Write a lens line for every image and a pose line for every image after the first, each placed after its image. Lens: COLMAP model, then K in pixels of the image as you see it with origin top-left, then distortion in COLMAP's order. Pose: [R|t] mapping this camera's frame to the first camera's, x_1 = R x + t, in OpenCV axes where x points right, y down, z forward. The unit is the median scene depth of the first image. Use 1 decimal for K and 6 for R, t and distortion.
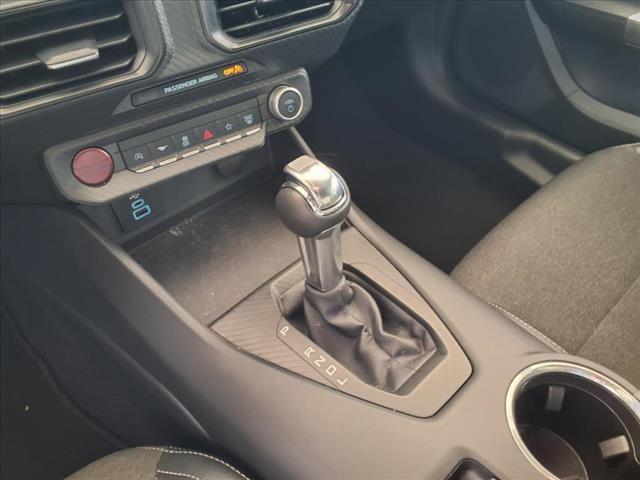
lens RADIAL K [[525.7, 0, 290.4], [0, 525.7, 239.3], [0, 0, 1]] dist [0.007188, -0.002742]
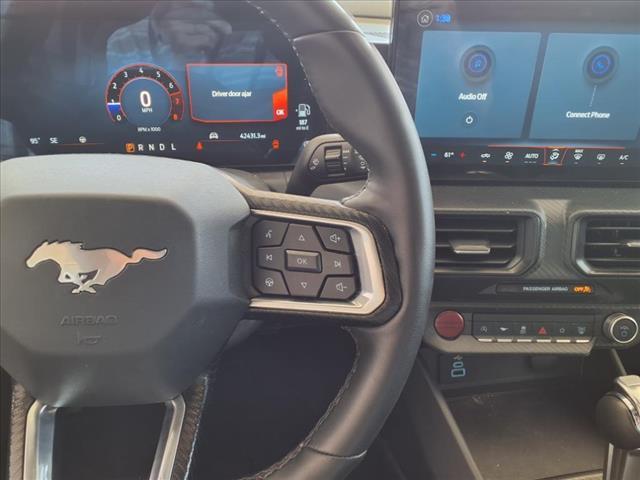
lens RADIAL K [[520.4, 0, 320.2], [0, 520.4, 243.8], [0, 0, 1]] dist [-0.002367, -0.011112]
pose [[0.853465, 0.257988, -0.452814, -0.107730], [-0.392651, 0.889629, -0.233209, 0.105247], [0.342671, 0.376833, 0.860566, -0.286186]]
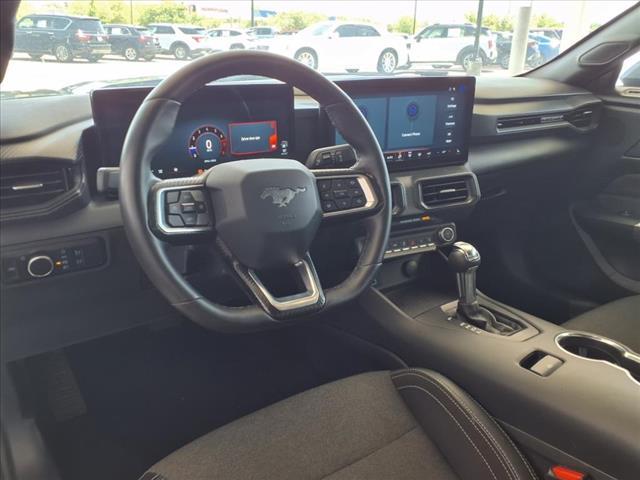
lens RADIAL K [[506.6, 0, 307.8], [0, 506.6, 239.3], [0, 0, 1]] dist [0.113412, -0.004169]
pose [[0.988091, 0.053921, -0.144112, -0.303548], [-0.111909, 0.894633, -0.432560, 0.855055], [0.105603, 0.443536, 0.890013, -1.132128]]
